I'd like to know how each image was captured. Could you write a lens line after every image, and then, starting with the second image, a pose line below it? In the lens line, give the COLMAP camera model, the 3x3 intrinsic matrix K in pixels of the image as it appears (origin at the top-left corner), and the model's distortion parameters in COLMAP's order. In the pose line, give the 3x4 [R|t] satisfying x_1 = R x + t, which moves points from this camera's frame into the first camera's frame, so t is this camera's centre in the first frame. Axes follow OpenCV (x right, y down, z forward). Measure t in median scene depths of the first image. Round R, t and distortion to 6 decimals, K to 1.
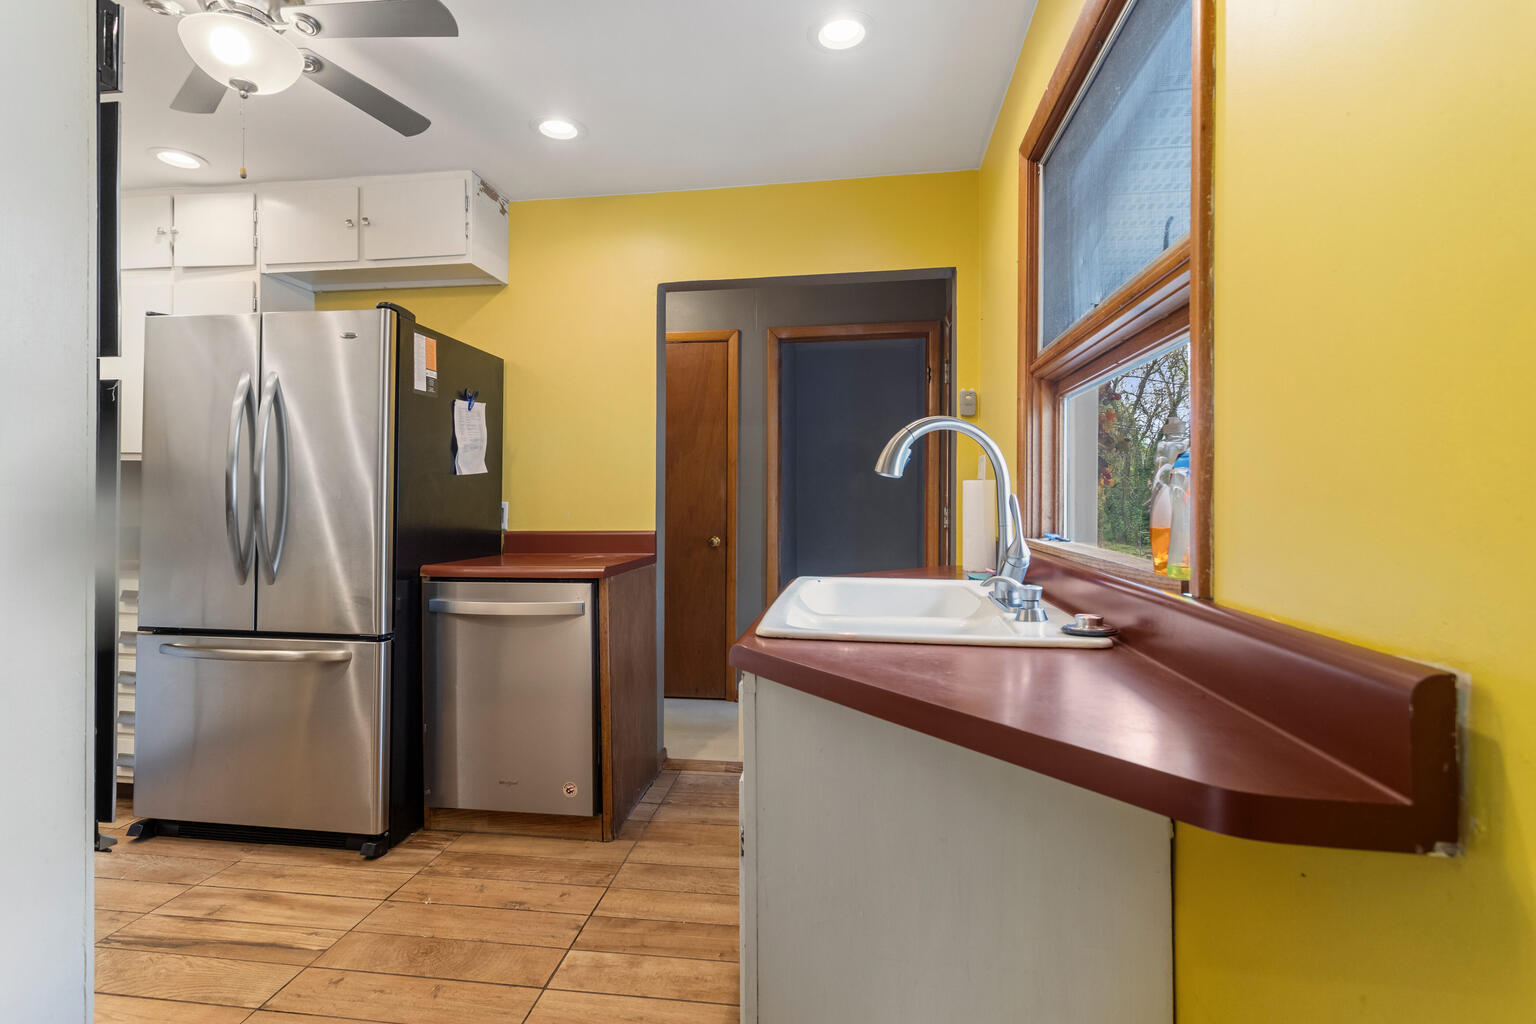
lens RADIAL K [[746.2, 0, 761.1], [0, 746.2, 504.5], [0, 0, 1]] dist [0.011083, -0.000570]
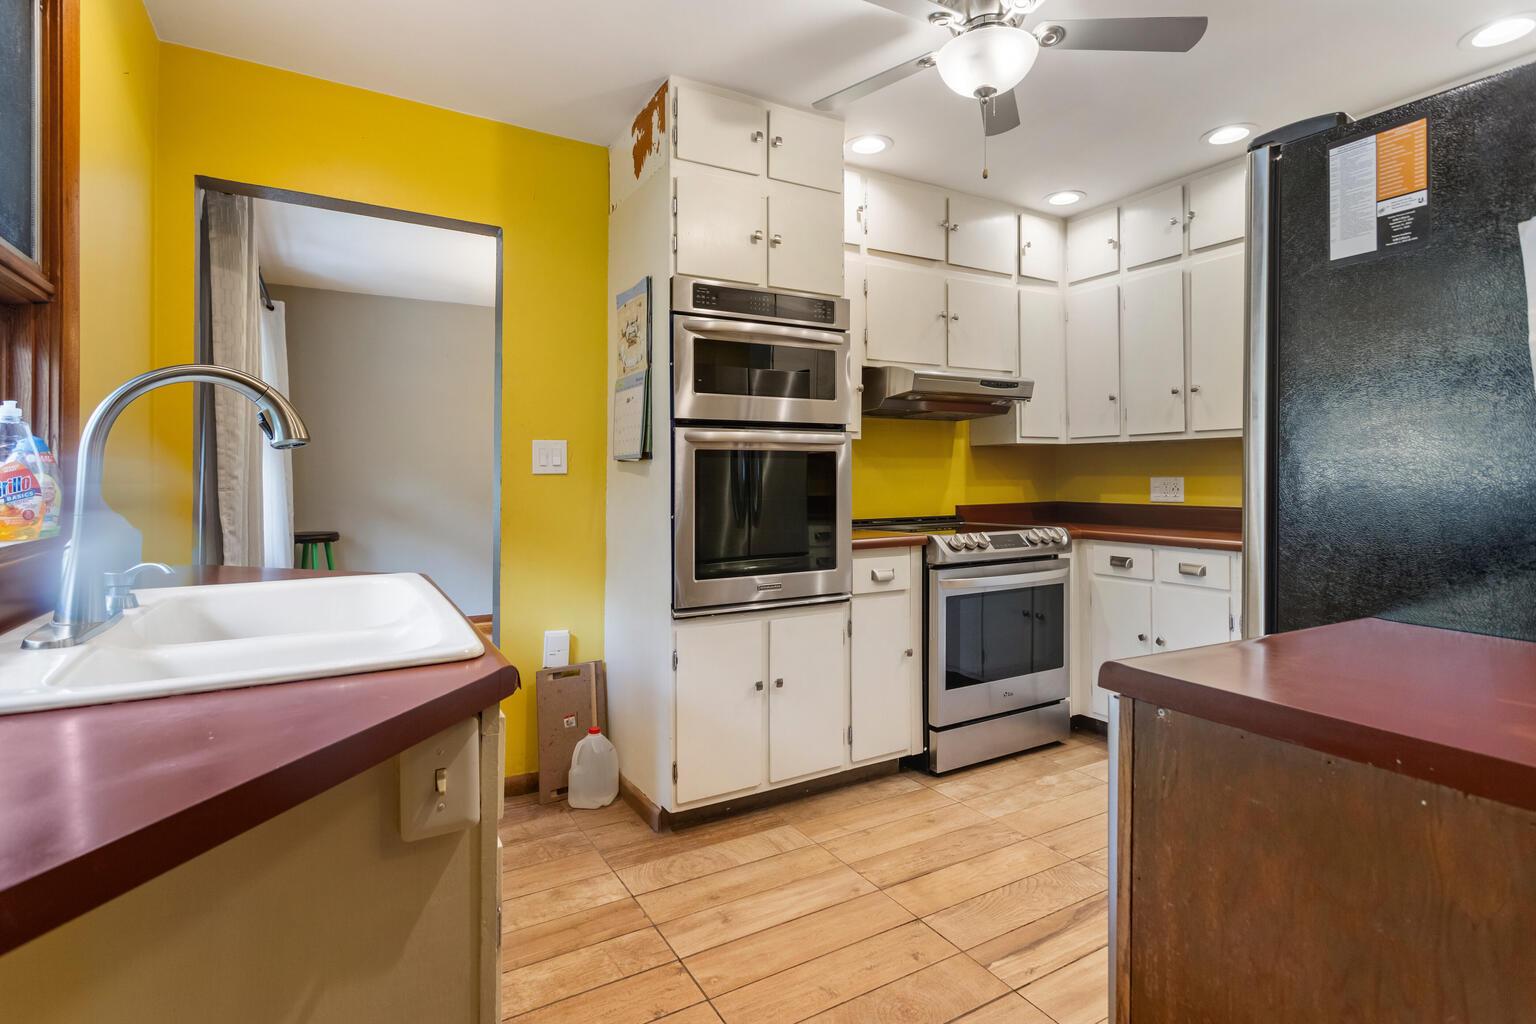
lens RADIAL K [[746.2, 0, 775.7], [0, 746.2, 474.0], [0, 0, 1]] dist [0.011083, -0.000570]
pose [[-0.784800, -0.011008, -0.619651, 0.179062], [-0.009457, 0.999939, -0.005786, -0.003462], [0.619677, 0.001320, -0.784856, 1.408127]]
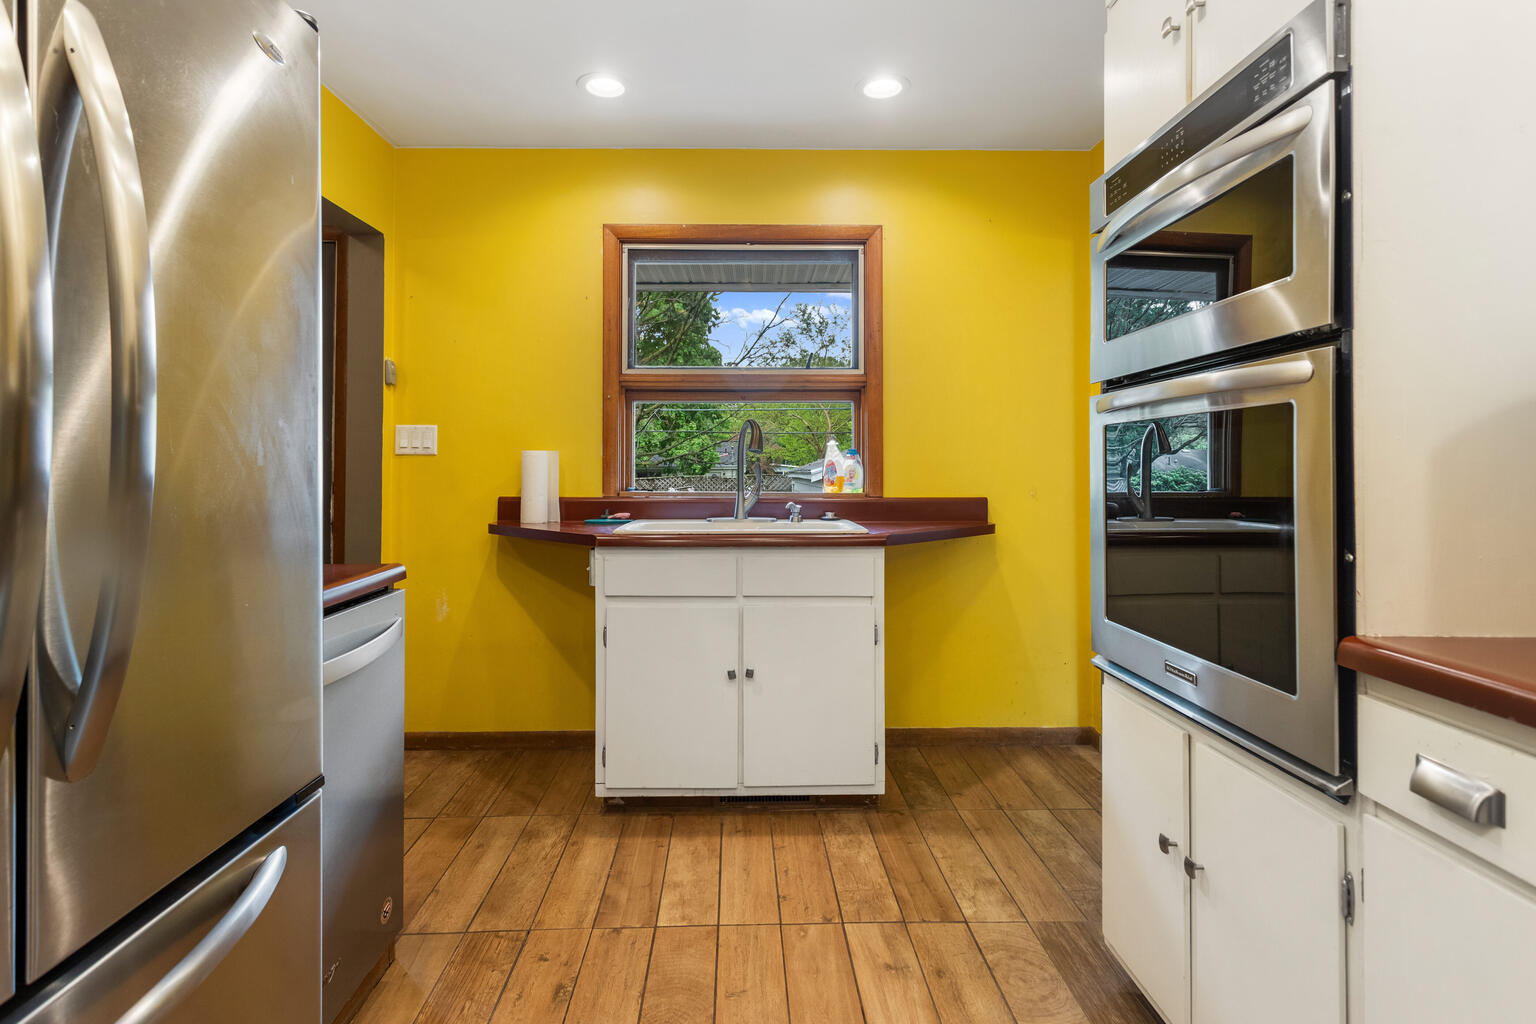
lens RADIAL K [[746.2, 0, 753.2], [0, 746.2, 468.7], [0, 0, 1]] dist [0.011083, -0.000570]
pose [[-0.150922, -0.006106, 0.988527, -1.113696], [0.000861, 0.999980, 0.006308, -0.006372], [-0.988545, 0.001803, -0.150913, 0.922396]]
